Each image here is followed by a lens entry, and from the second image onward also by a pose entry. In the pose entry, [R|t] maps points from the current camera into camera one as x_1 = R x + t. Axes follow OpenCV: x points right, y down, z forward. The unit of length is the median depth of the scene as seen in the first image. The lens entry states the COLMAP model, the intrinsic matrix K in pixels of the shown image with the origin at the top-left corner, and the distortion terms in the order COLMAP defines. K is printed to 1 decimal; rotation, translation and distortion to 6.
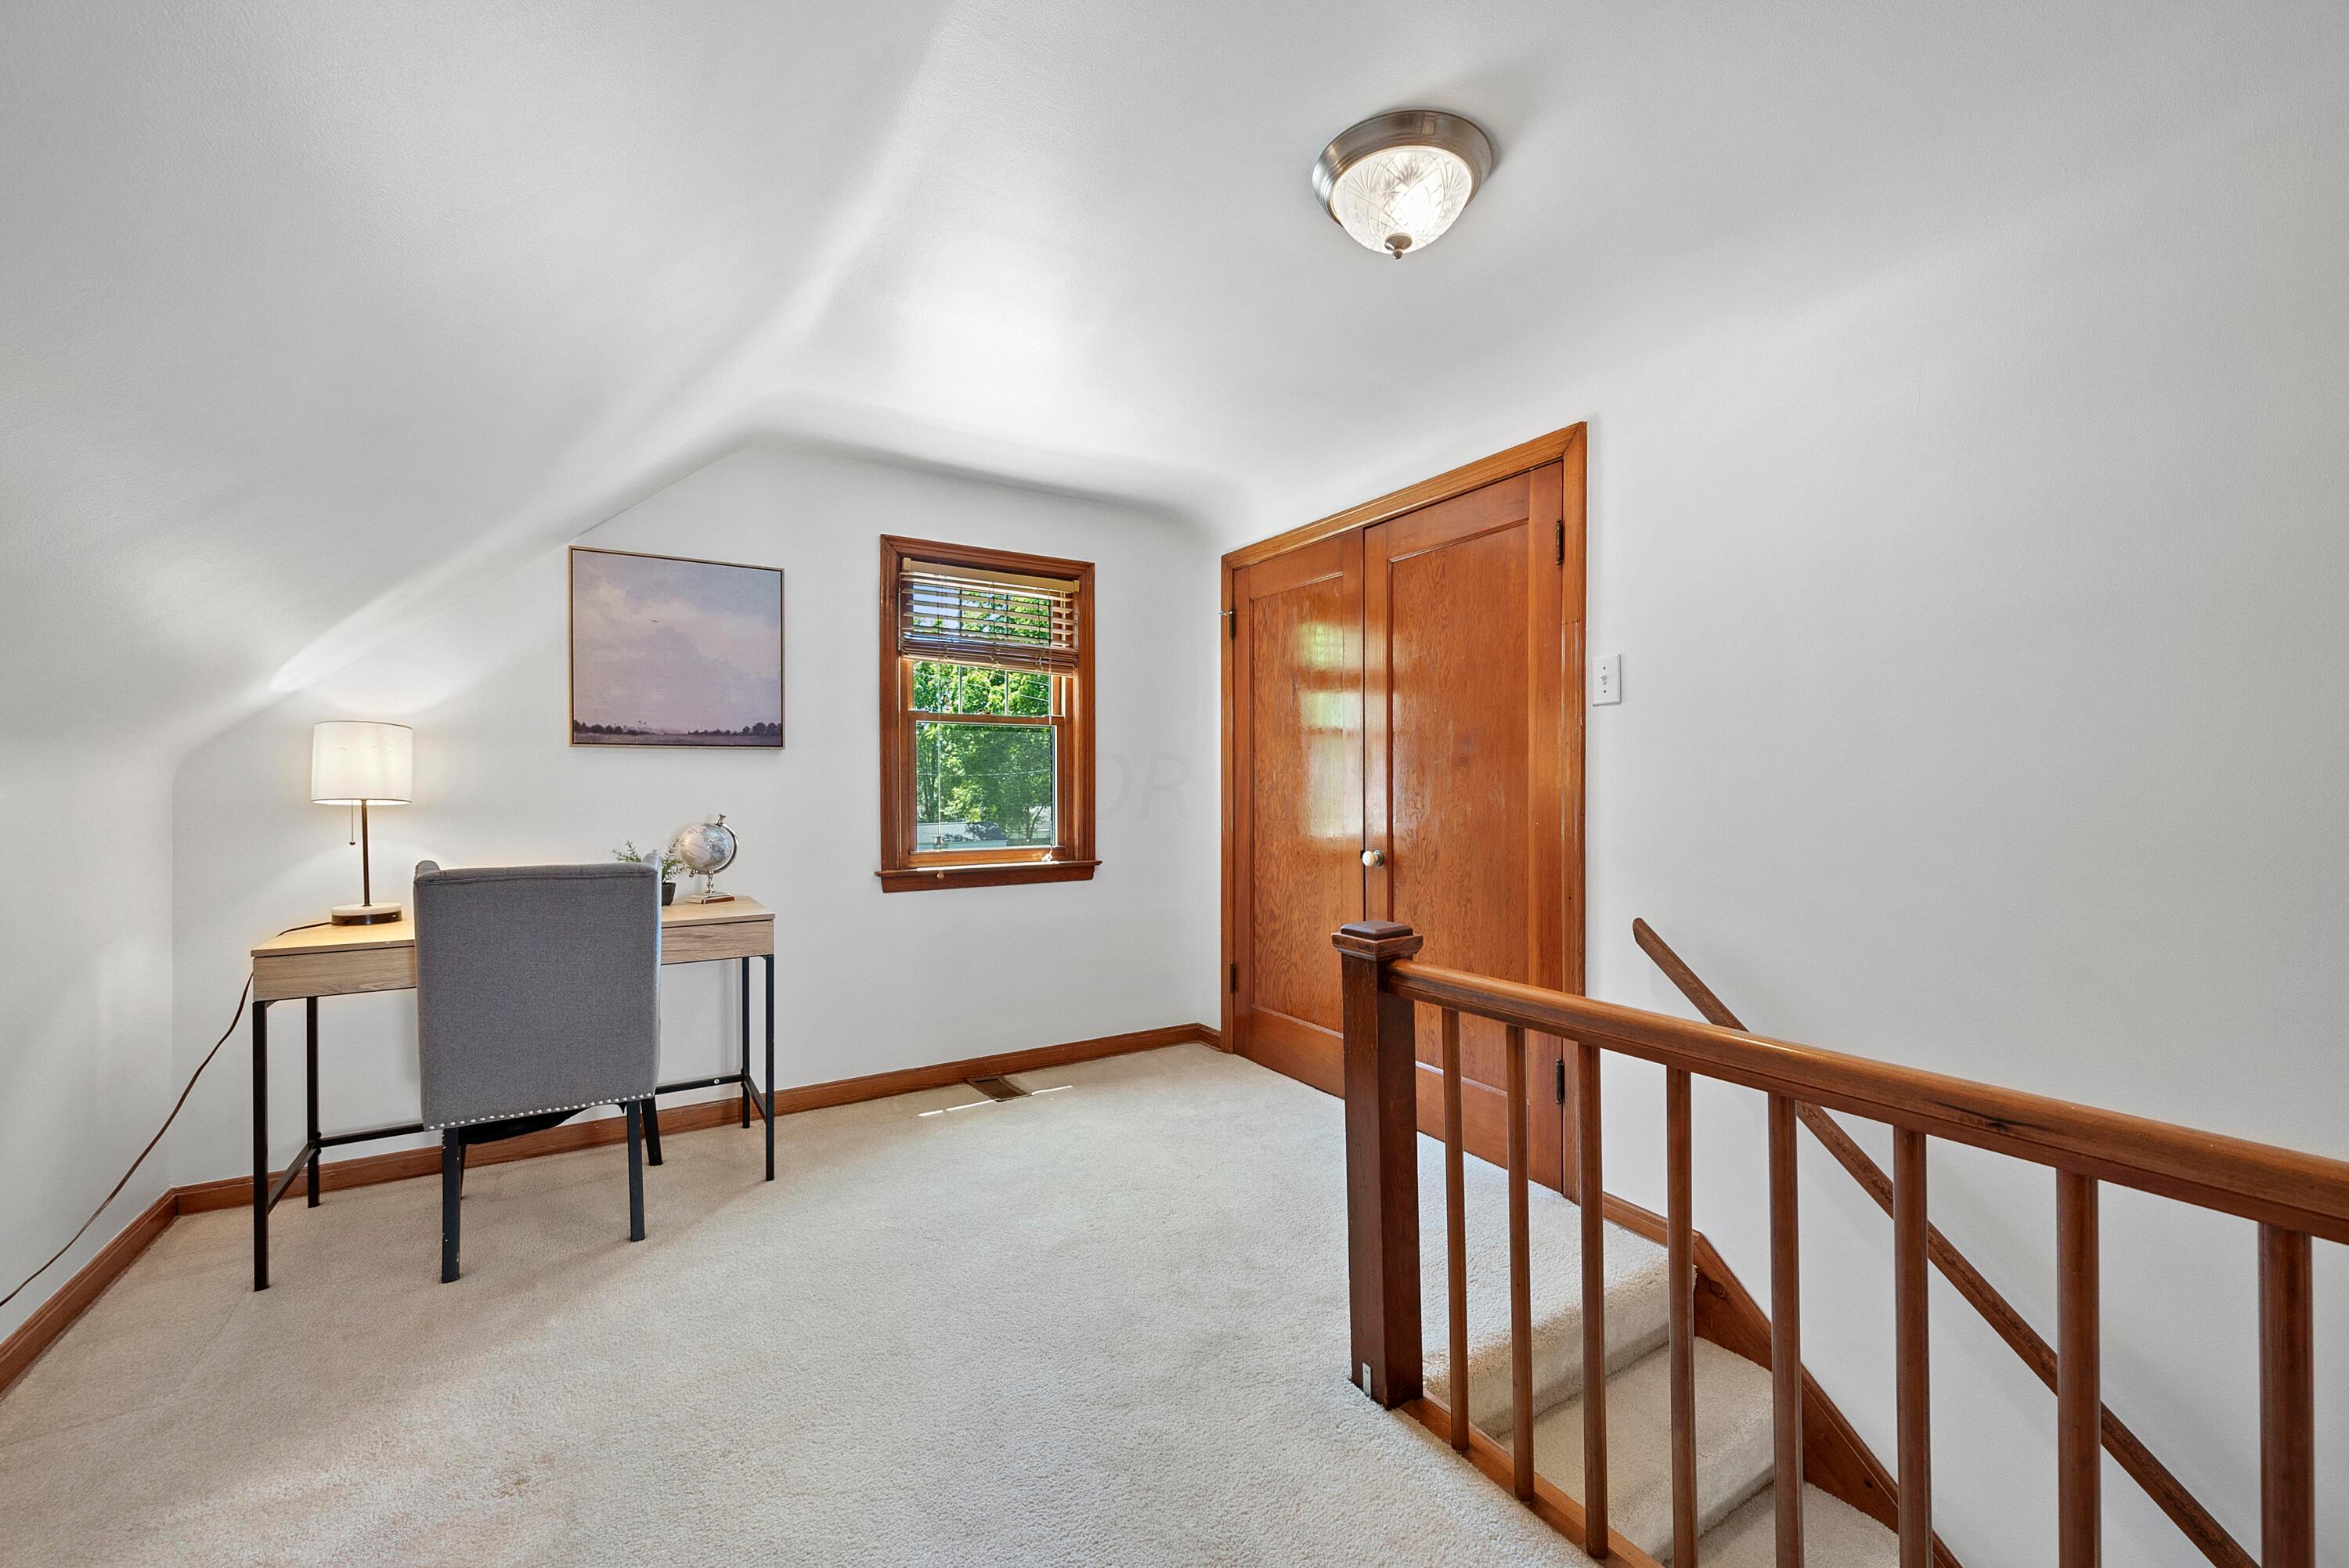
lens RADIAL K [[924.4, 0, 1189.3], [0, 924.4, 776.7], [0, 0, 1]] dist [-0.000337, -0.000027]
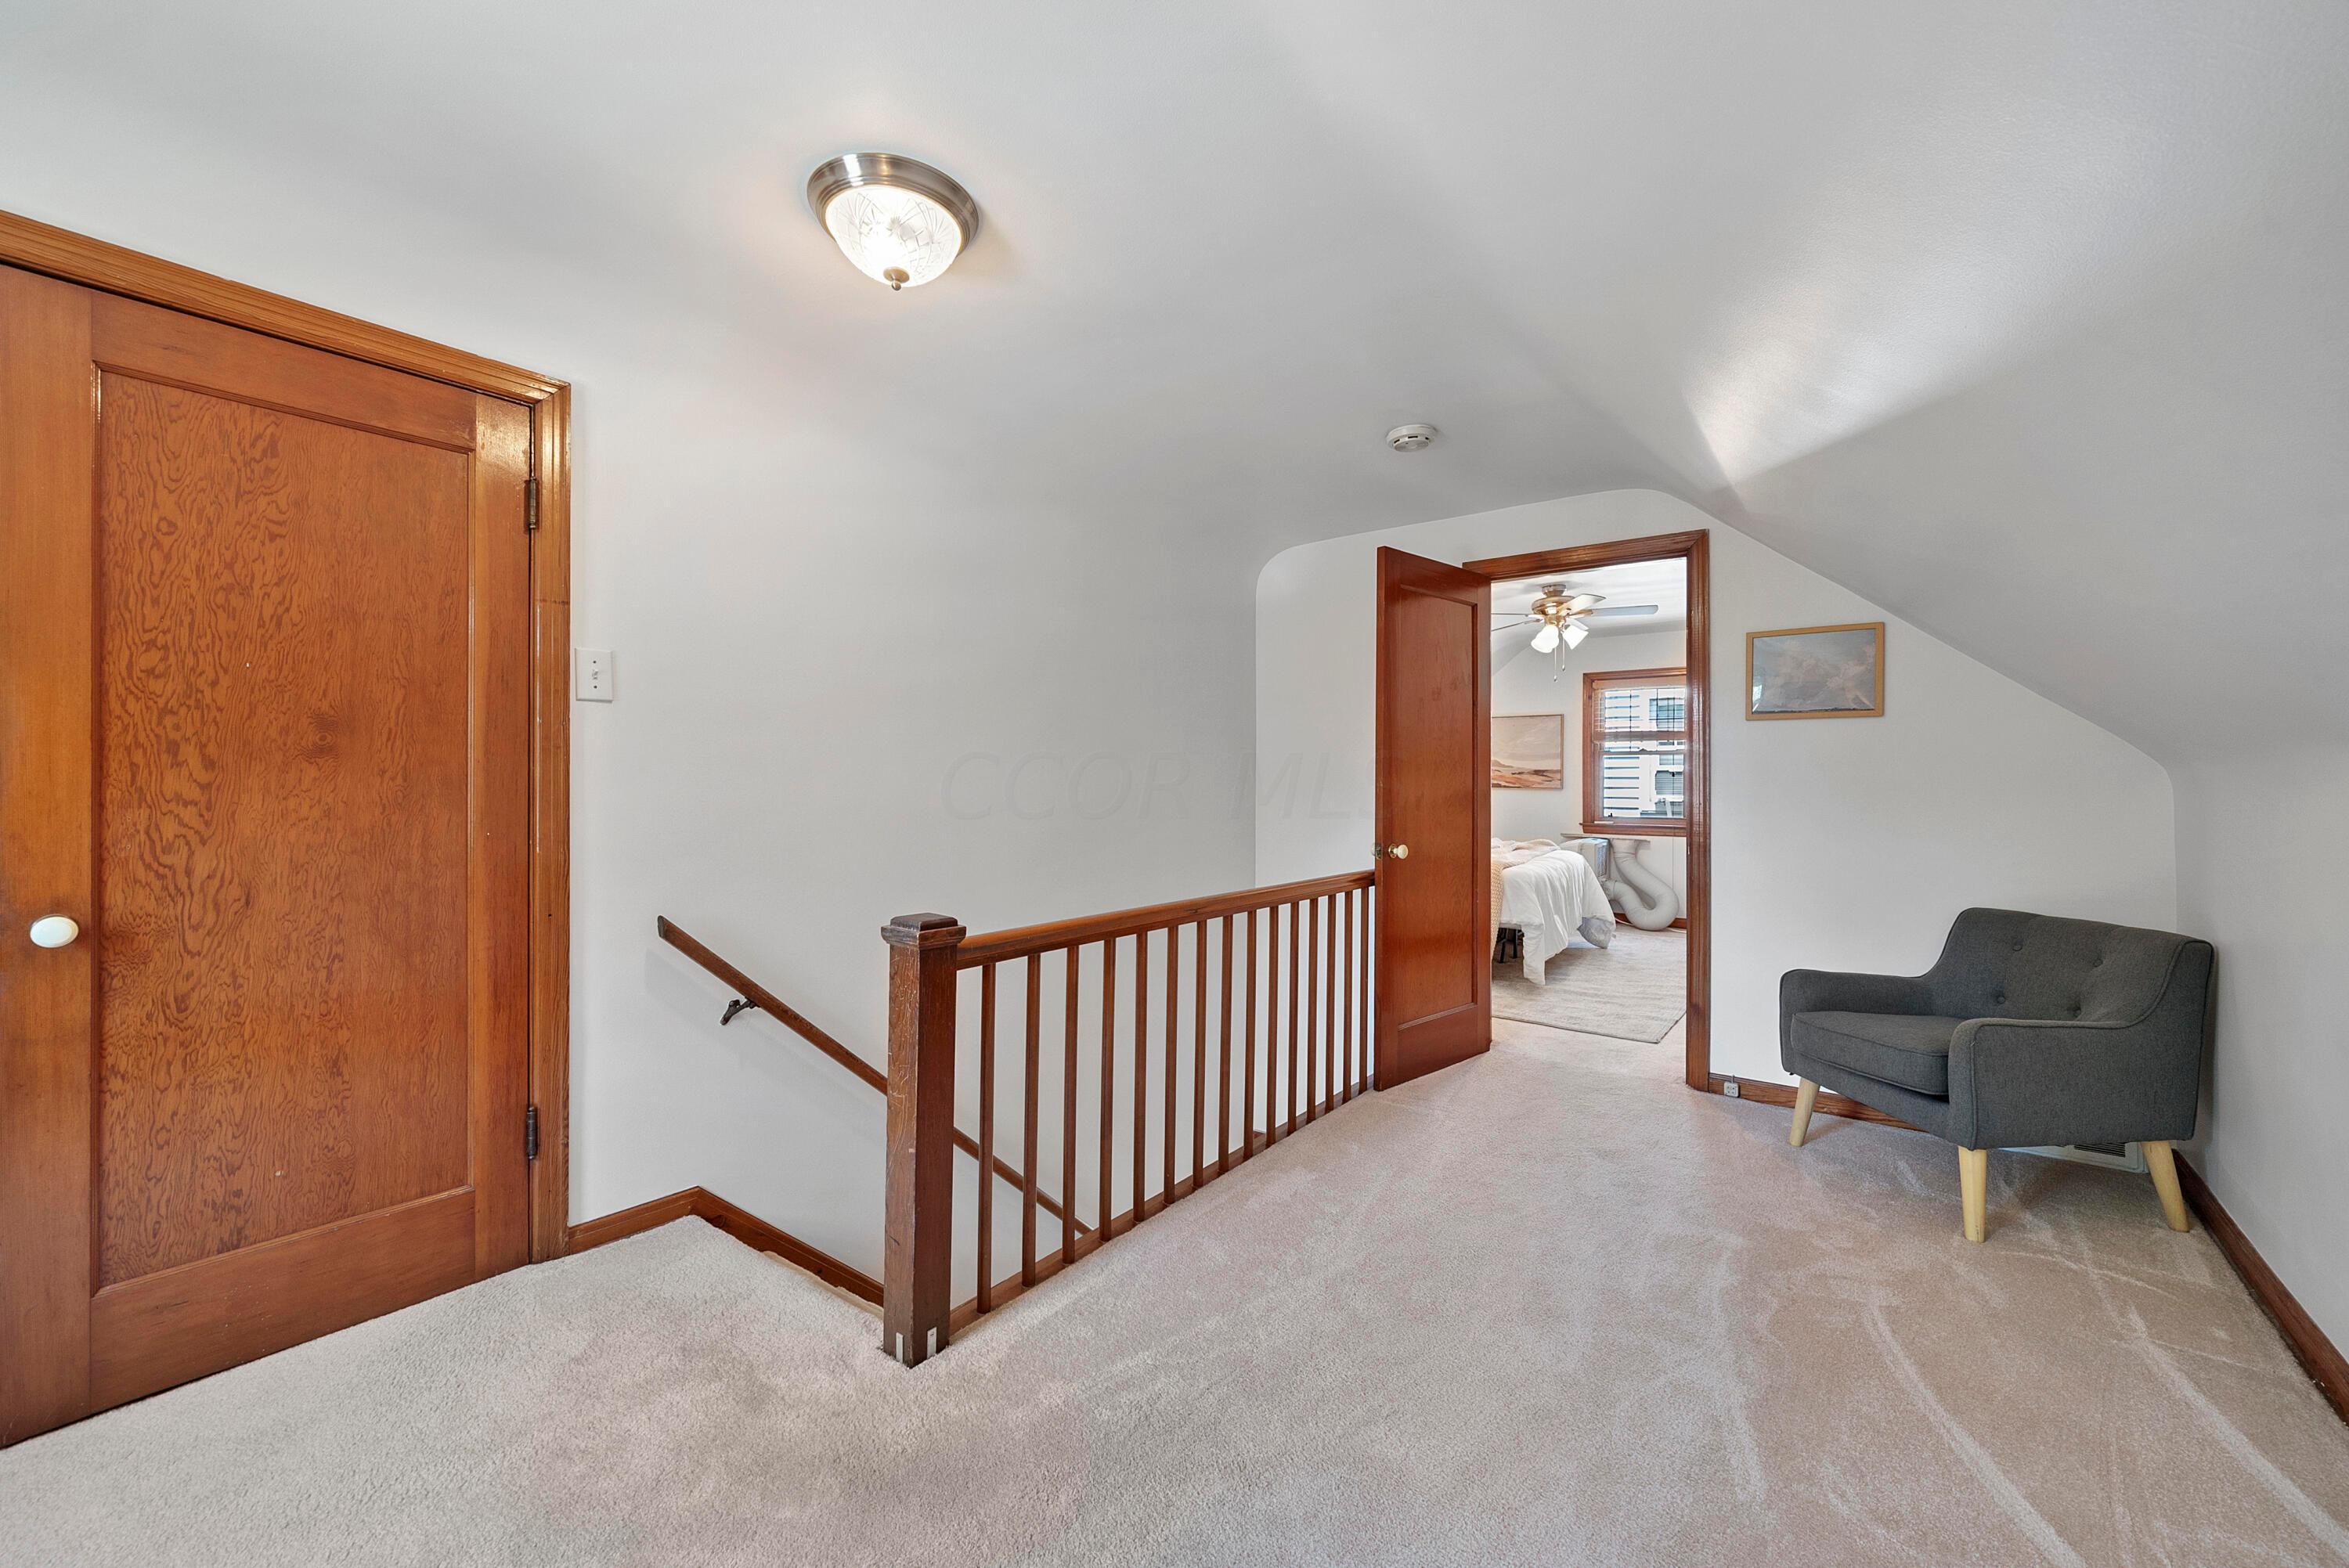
lens RADIAL K [[924.4, 0, 1188.4], [0, 924.4, 788.0], [0, 0, 1]] dist [-0.000337, -0.000027]
pose [[-0.347951, -0.001932, 0.937511, -0.597074], [-0.005866, 0.999983, -0.000117, 0.006729], [-0.937494, -0.005540, -0.347956, 0.711353]]
